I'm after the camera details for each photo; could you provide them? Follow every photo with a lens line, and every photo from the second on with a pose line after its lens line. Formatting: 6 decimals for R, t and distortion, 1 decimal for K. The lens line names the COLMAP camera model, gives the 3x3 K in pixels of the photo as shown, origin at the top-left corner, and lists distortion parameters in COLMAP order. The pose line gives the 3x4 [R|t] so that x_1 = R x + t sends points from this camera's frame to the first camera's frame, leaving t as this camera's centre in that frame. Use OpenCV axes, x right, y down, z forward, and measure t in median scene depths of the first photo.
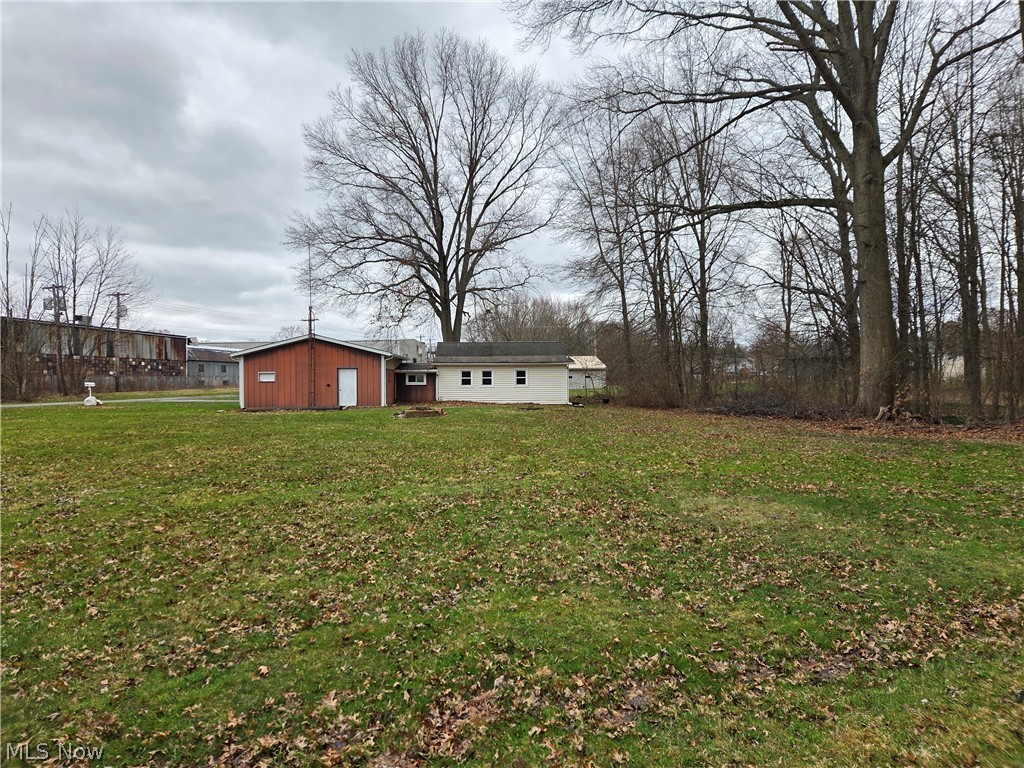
lens RADIAL K [[710.0, 0, 524.1], [0, 710.0, 384.2], [0, 0, 1]] dist [0.078508, -0.077422]
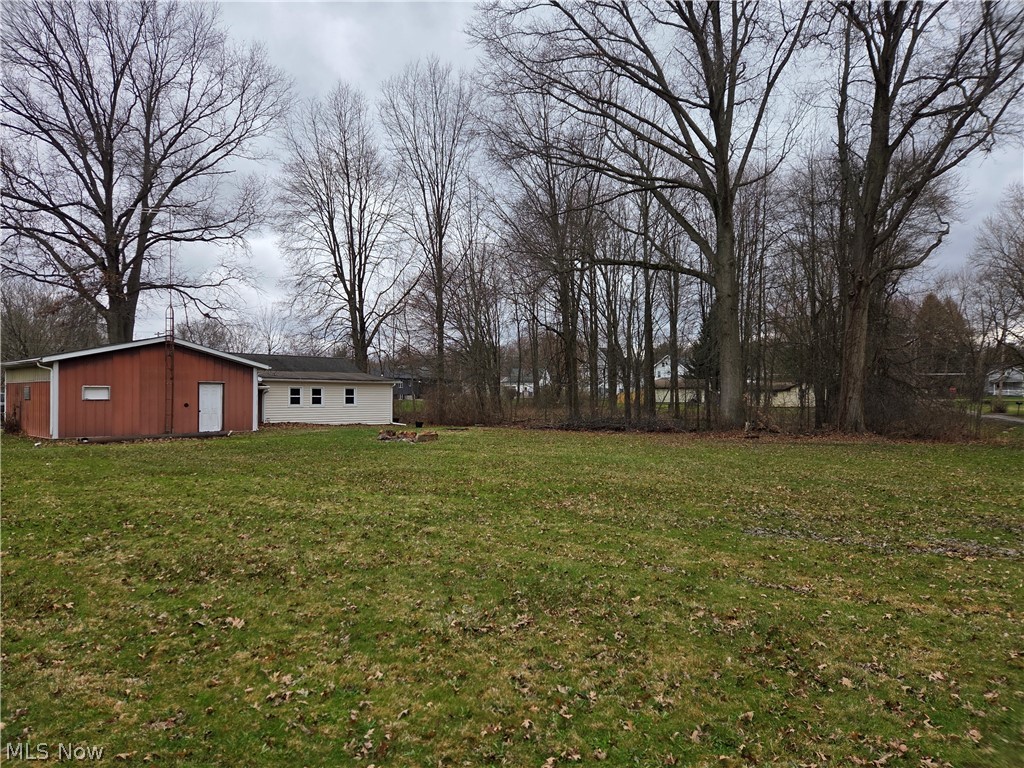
lens RADIAL K [[710.0, 0, 524.1], [0, 710.0, 384.2], [0, 0, 1]] dist [0.078508, -0.077422]
pose [[0.699360, 0.018714, 0.714525, -0.570969], [0.002357, 0.999591, -0.028486, 0.002281], [-0.714766, 0.021606, 0.699030, 0.203070]]
